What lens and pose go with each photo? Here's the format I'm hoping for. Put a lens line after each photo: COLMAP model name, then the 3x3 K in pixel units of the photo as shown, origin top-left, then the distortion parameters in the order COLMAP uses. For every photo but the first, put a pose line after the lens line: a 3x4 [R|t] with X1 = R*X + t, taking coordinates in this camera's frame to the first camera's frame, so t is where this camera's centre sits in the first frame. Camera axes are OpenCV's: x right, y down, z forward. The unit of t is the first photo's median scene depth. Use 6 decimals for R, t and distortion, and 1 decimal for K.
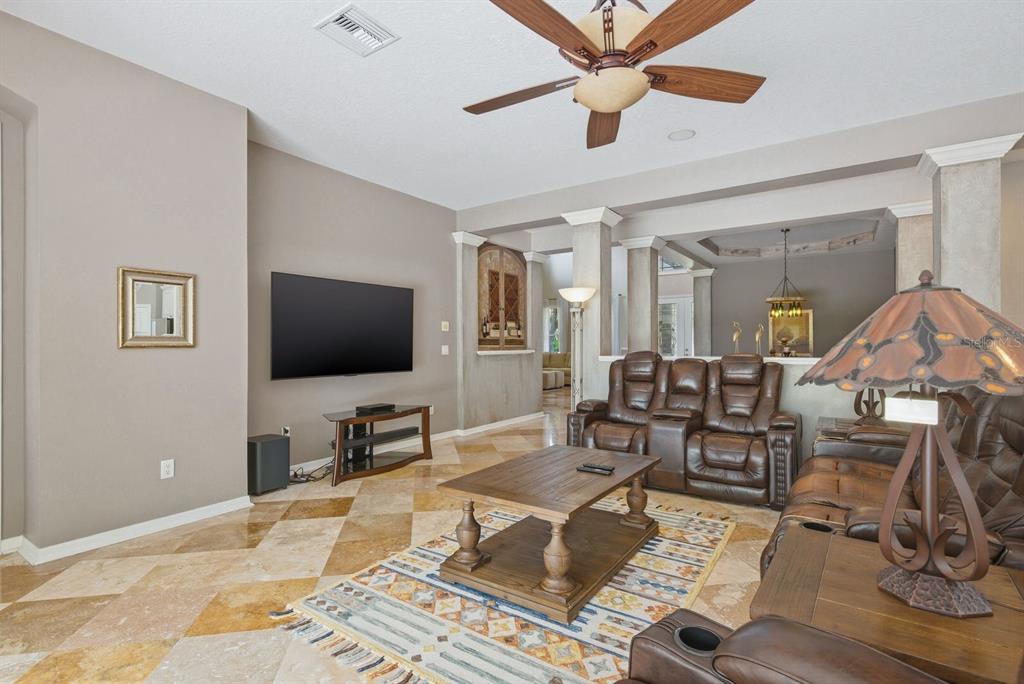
lens RADIAL K [[487.5, 0, 515.4], [0, 487.5, 341.8], [0, 0, 1]] dist [0.000617, -0.000585]
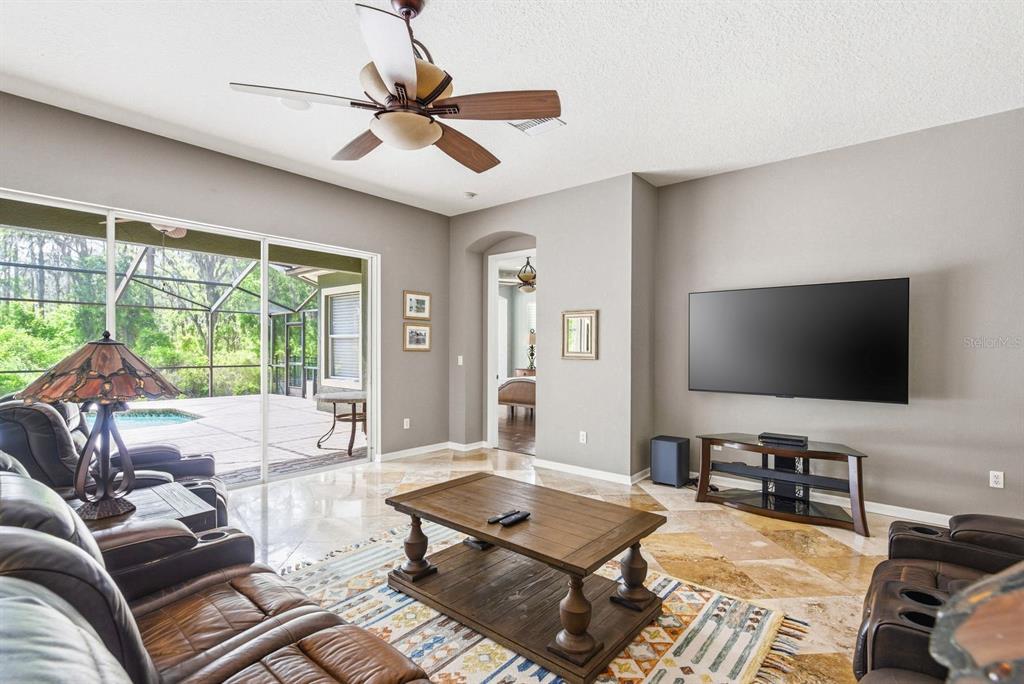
lens RADIAL K [[499.4, 0, 512.0], [0, 499.4, 342.0], [0, 0, 1]] dist [0.002507, 0.000119]
pose [[-0.114115, -0.002985, -0.993463, 0.999906], [0.001761, 0.999993, -0.003207, -0.041732], [0.993466, -0.002115, -0.114109, 1.070085]]
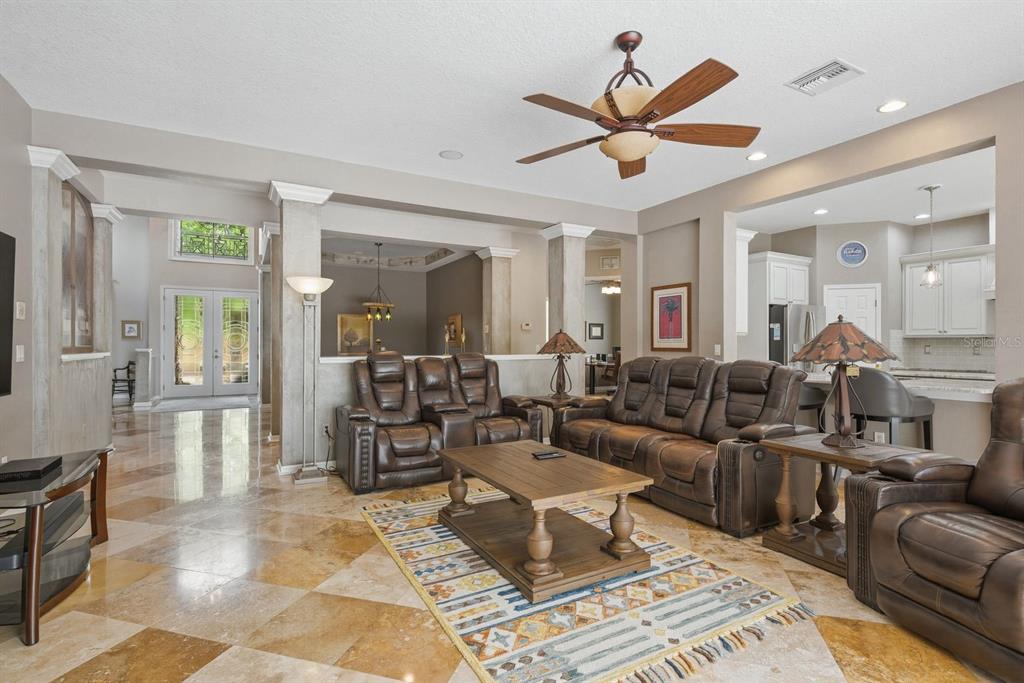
lens RADIAL K [[487.5, 0, 515.4], [0, 487.5, 341.3], [0, 0, 1]] dist [0.000617, -0.000585]
pose [[0.454891, 0.006283, 0.890525, -0.850329], [-0.005787, 0.999975, -0.004100, 0.002009], [-0.890528, -0.003288, 0.454916, 0.537188]]
